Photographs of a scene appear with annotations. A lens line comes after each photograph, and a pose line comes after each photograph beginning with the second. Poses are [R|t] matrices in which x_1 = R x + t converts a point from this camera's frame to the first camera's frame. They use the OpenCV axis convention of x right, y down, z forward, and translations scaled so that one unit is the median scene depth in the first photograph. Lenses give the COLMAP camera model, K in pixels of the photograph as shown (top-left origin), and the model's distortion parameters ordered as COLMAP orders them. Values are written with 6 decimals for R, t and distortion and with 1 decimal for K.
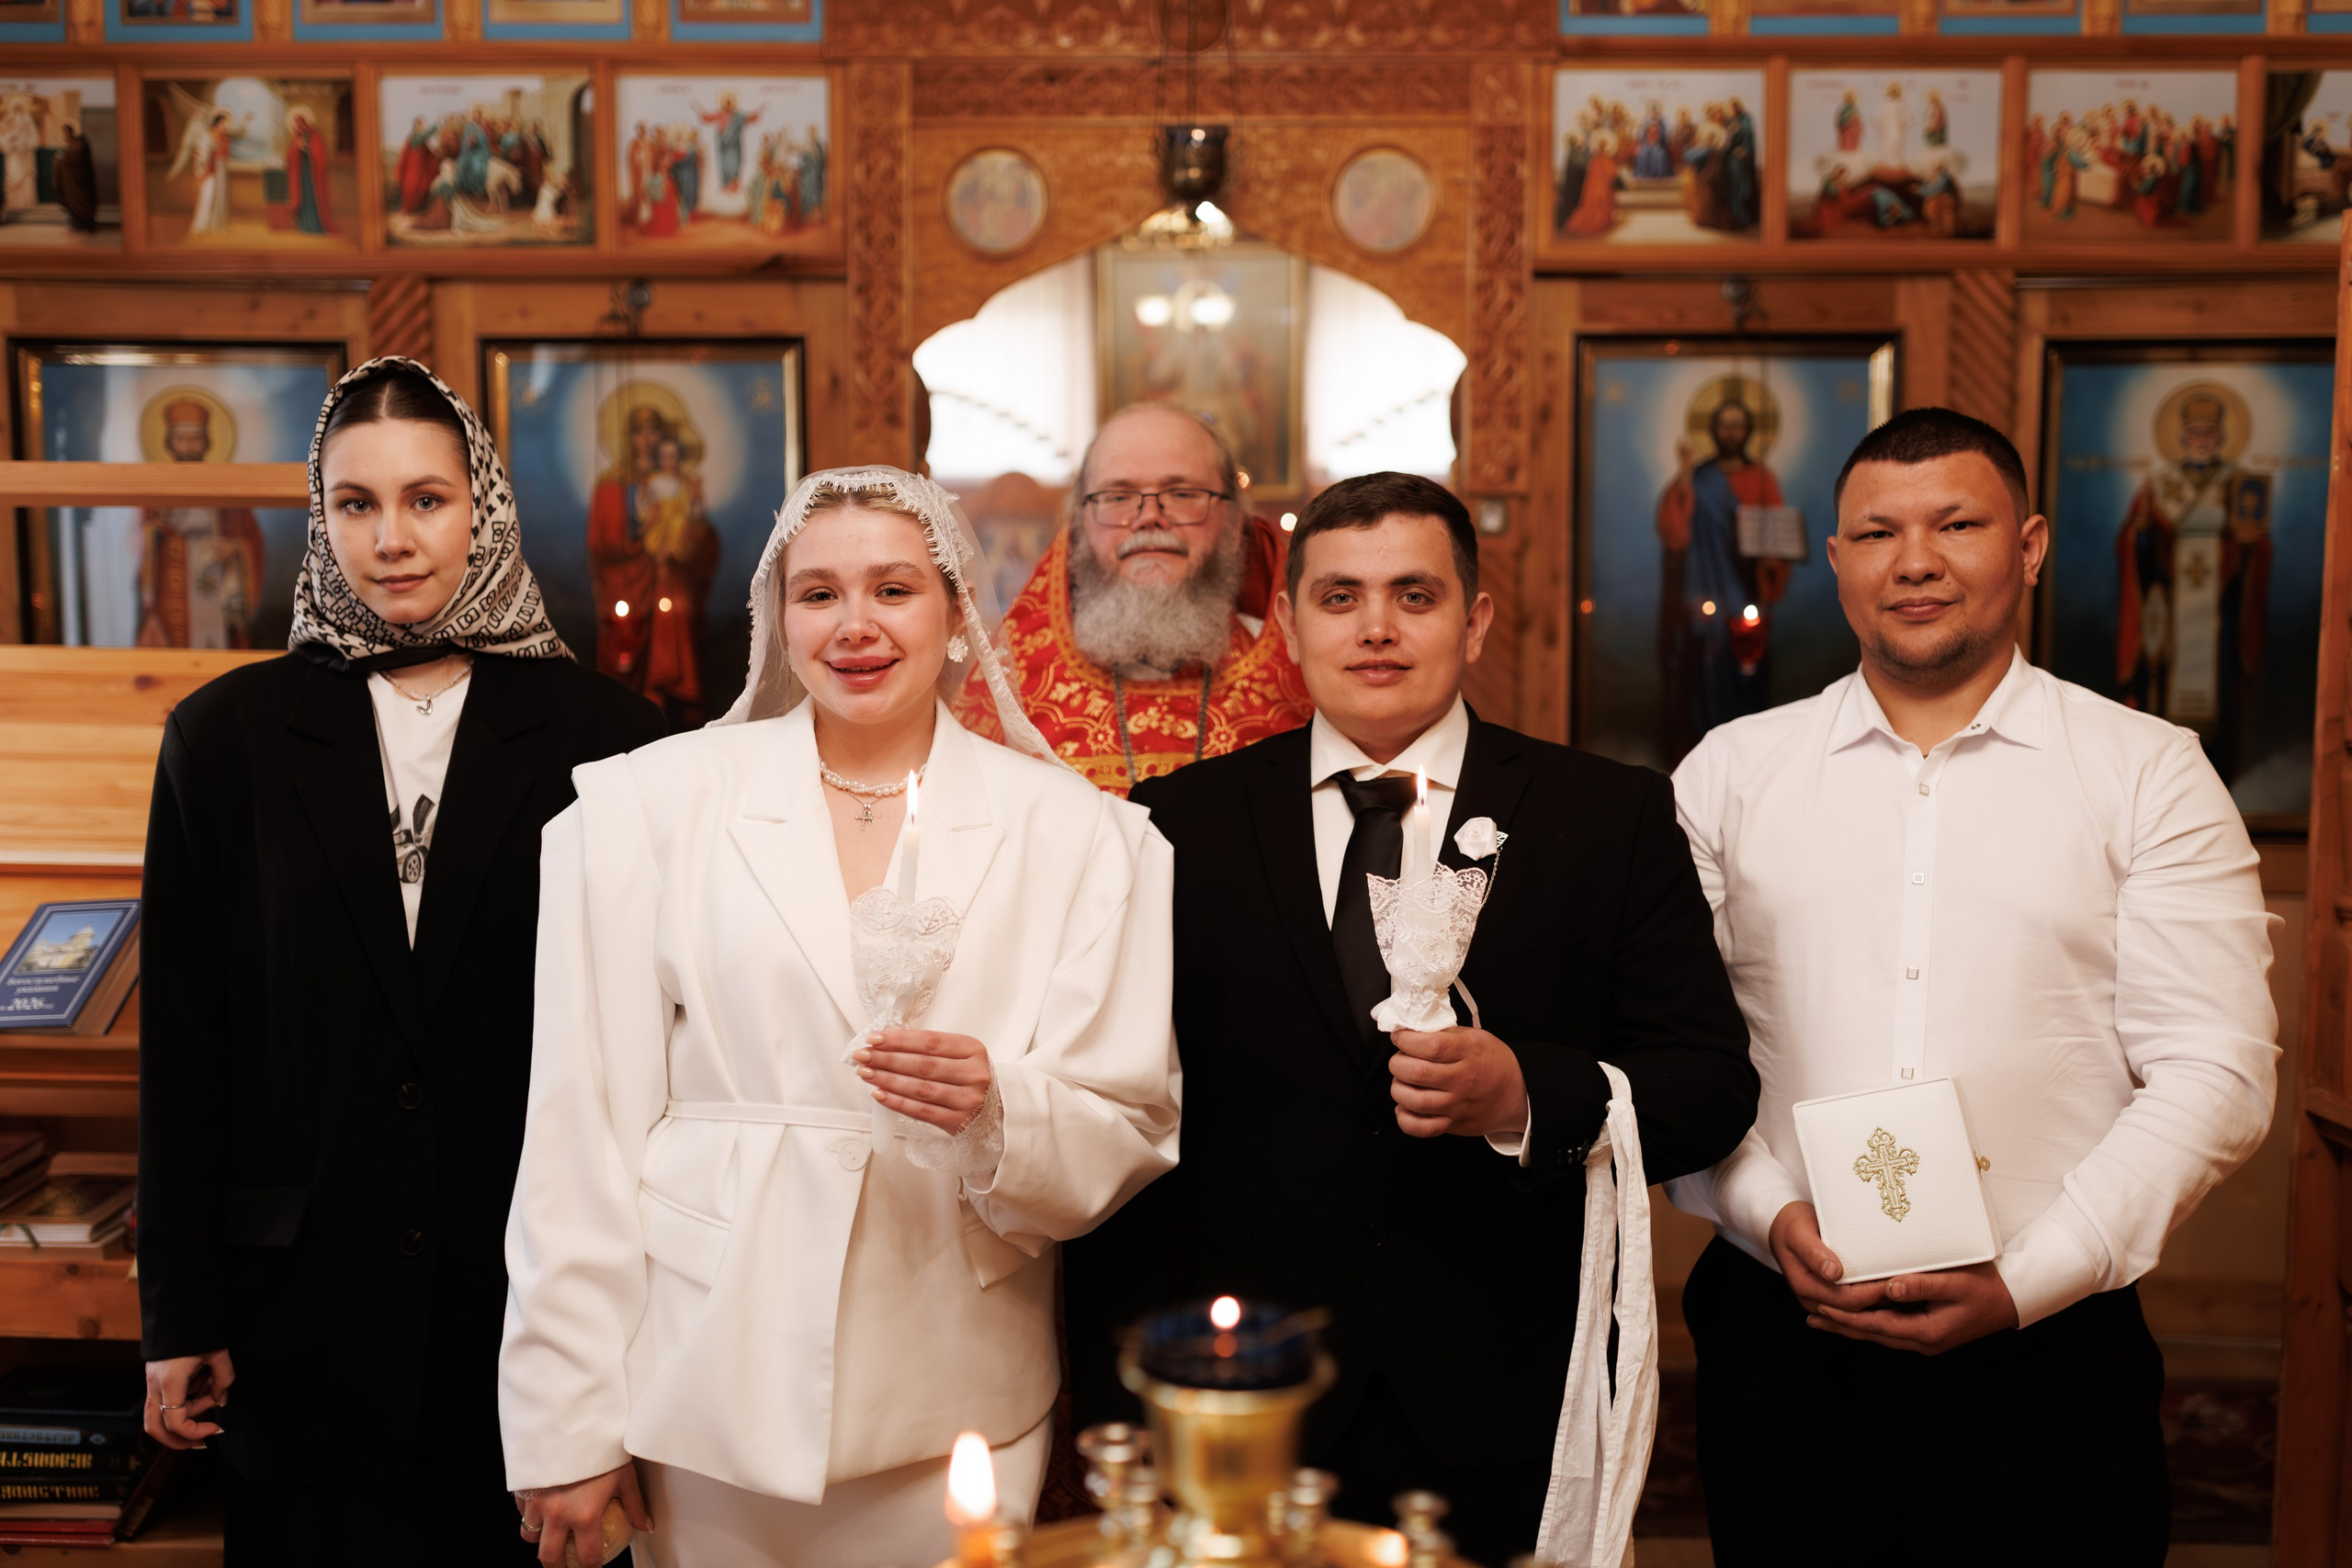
lens RADIAL K [[2266.8, 0, 1176.0], [0, 2266.8, 784.0], [0, 0, 1]] dist [0.006673, 0.009724]
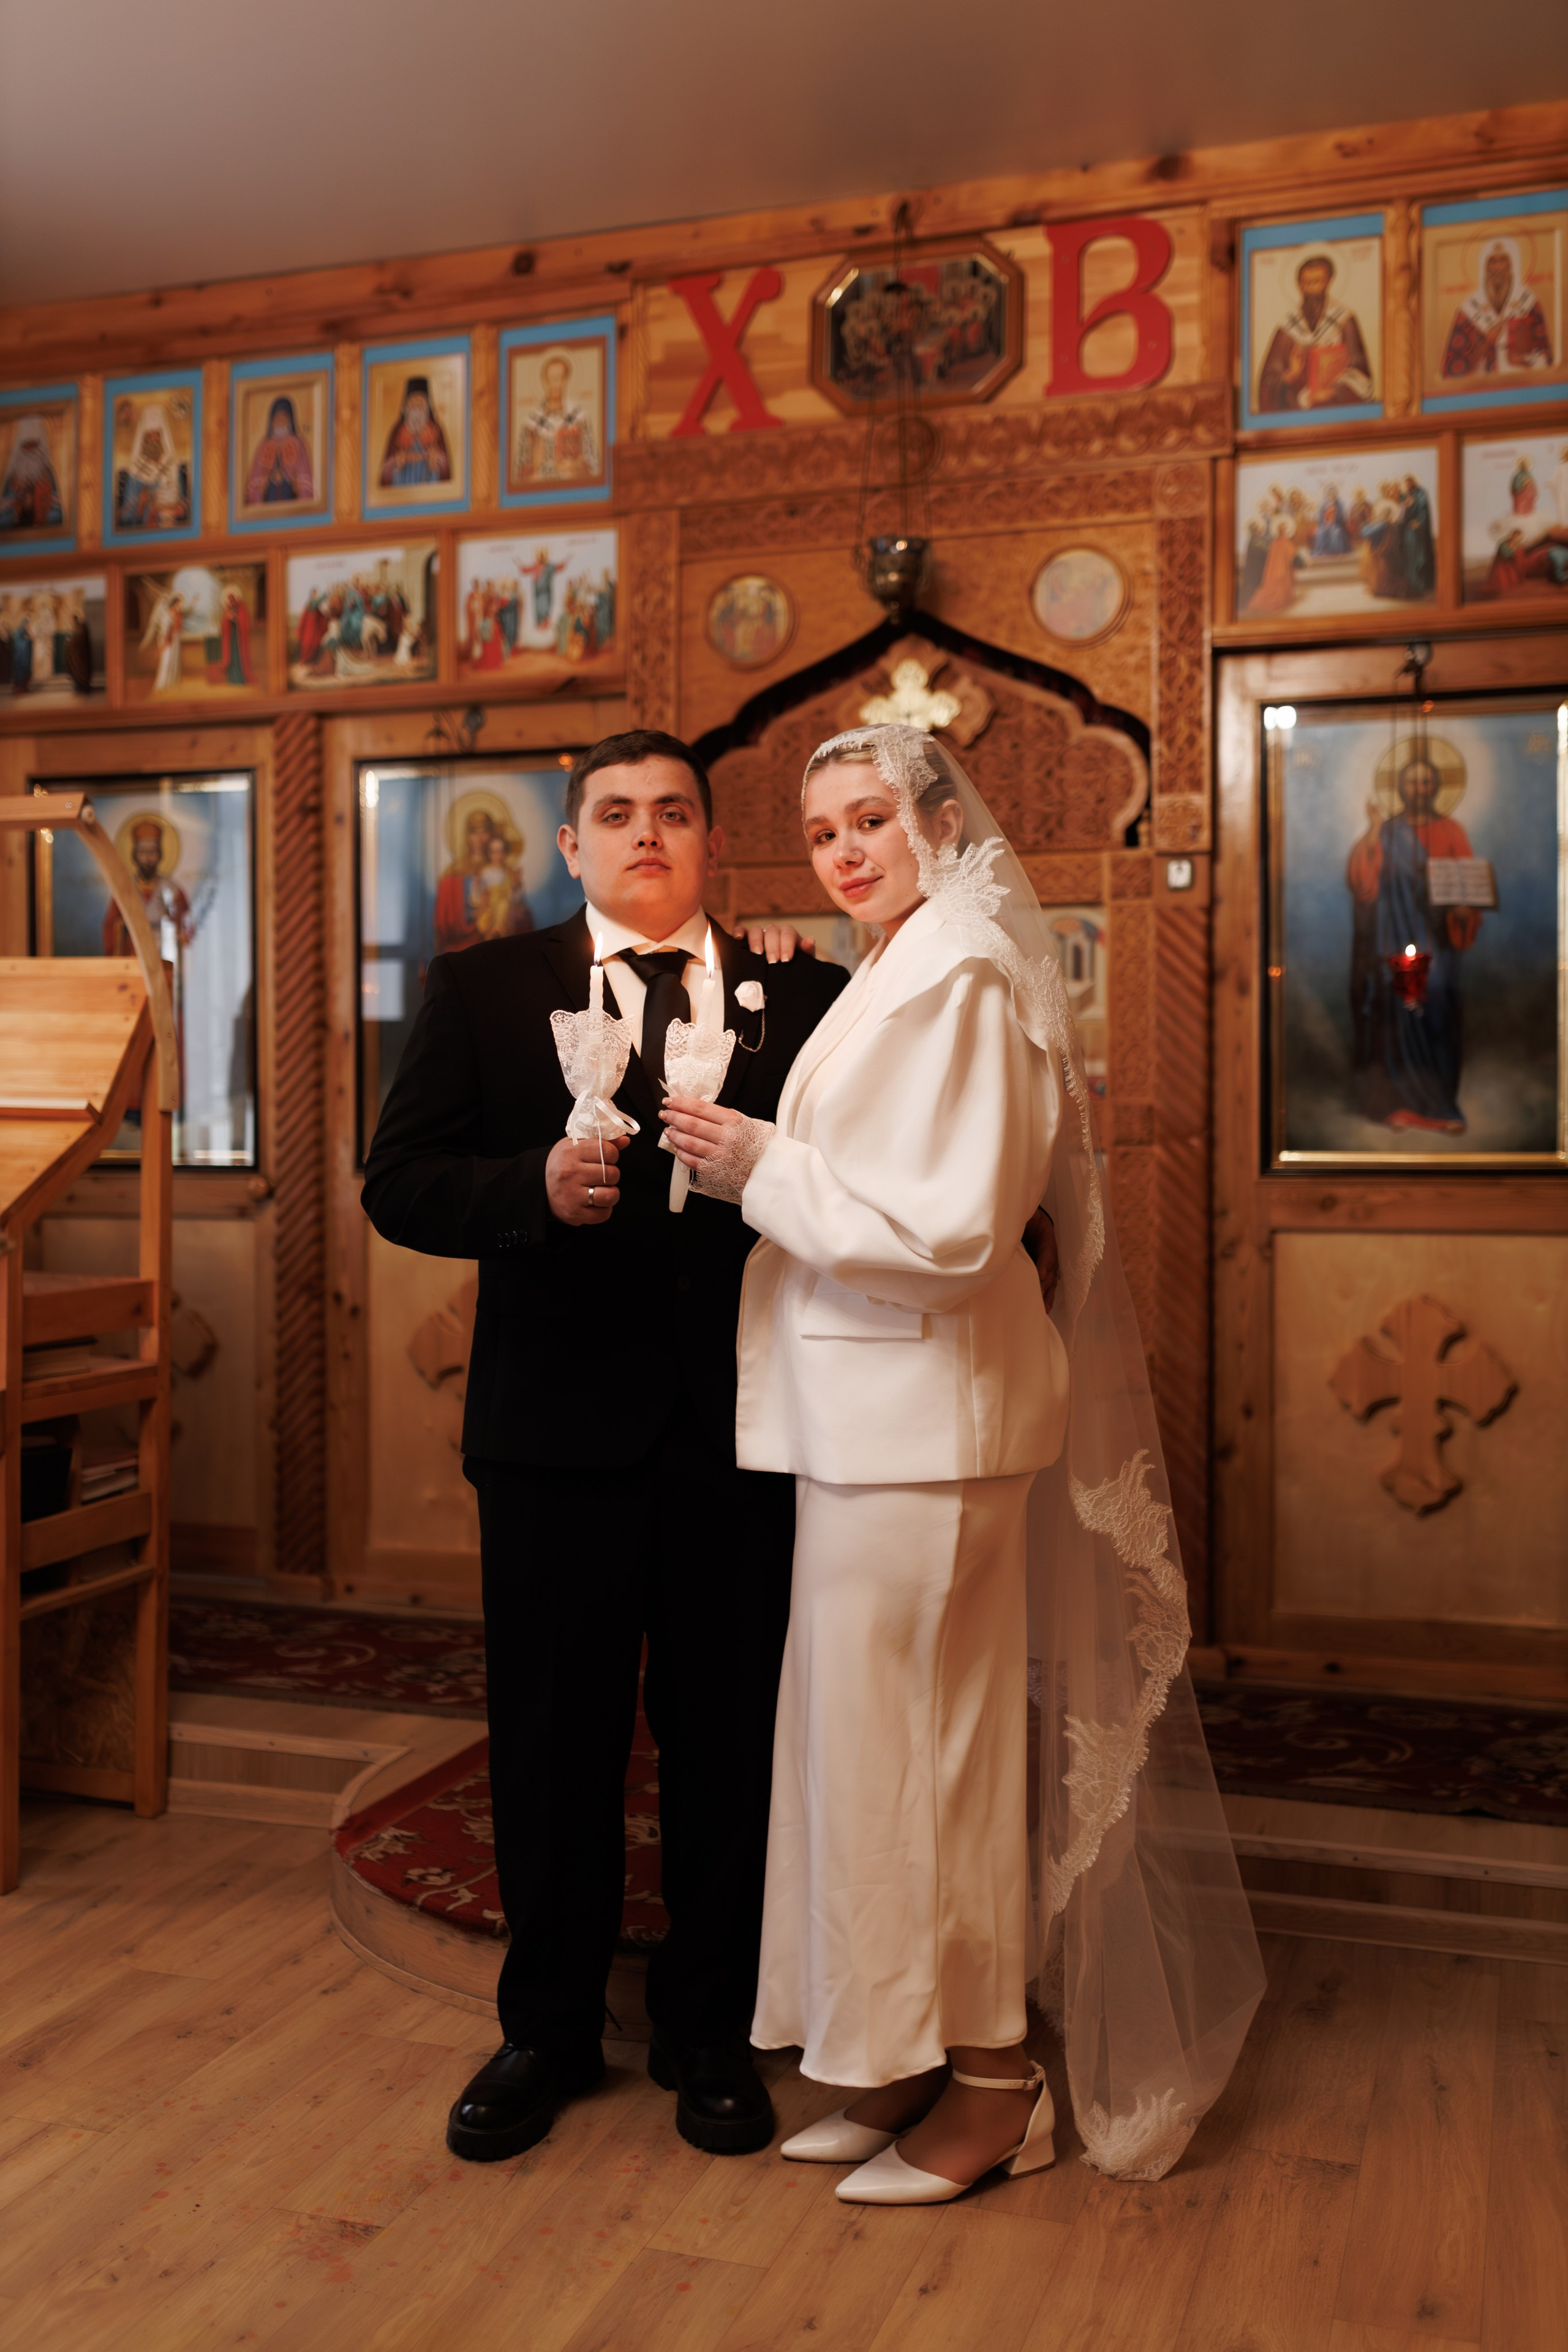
lens RADIAL K [[2267.0, 0, 730.0], [0, 2267.0, 1155.5], [0, 0, 1]] dist [0.006673, 0.009724]
pose [[0.946644, 0.005507, -0.322235, 0.288440], [-0.032093, 0.996495, -0.077249, 0.107290], [0.320680, 0.083469, 0.943503, -0.078471]]
